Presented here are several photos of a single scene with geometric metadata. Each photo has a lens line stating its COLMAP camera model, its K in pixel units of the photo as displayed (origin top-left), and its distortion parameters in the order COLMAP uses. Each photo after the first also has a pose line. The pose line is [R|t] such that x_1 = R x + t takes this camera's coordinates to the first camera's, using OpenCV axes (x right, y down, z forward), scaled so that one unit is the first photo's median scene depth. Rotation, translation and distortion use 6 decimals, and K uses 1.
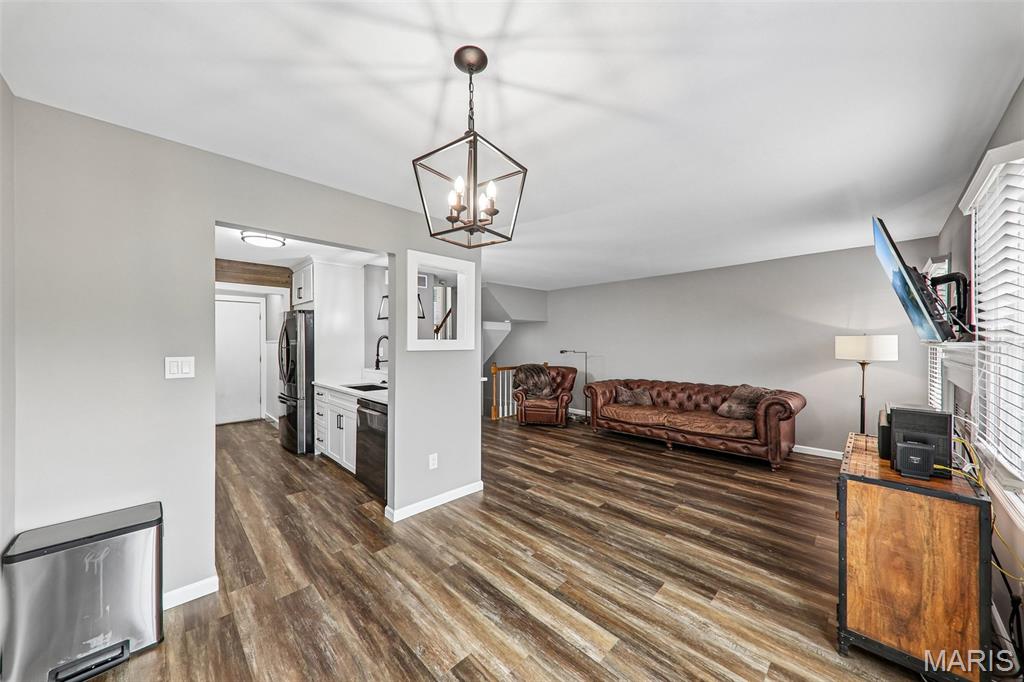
lens RADIAL K [[354.2, 0, 508.2], [0, 354.2, 344.0], [0, 0, 1]] dist [0.000641, -0.000027]
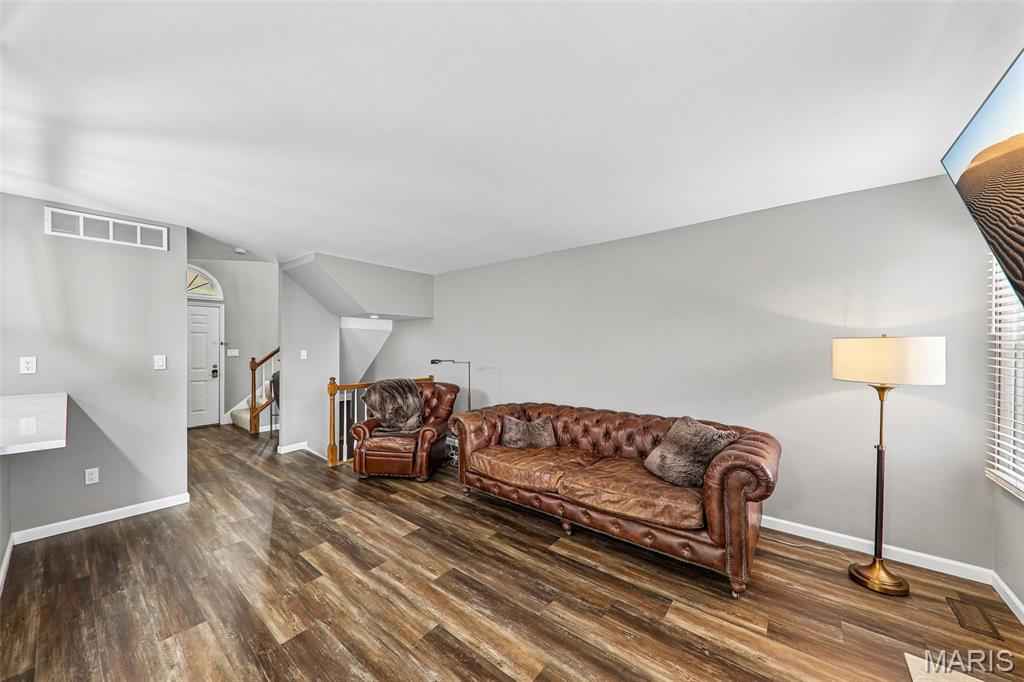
lens RADIAL K [[365.9, 0, 515.5], [0, 365.9, 348.5], [0, 0, 1]] dist [-0.000579, -0.000038]
pose [[0.989615, 0.003642, 0.143695, 0.271298], [-0.003719, 0.999993, 0.000265, -0.004542], [-0.143693, -0.000796, 0.989622, 0.398865]]
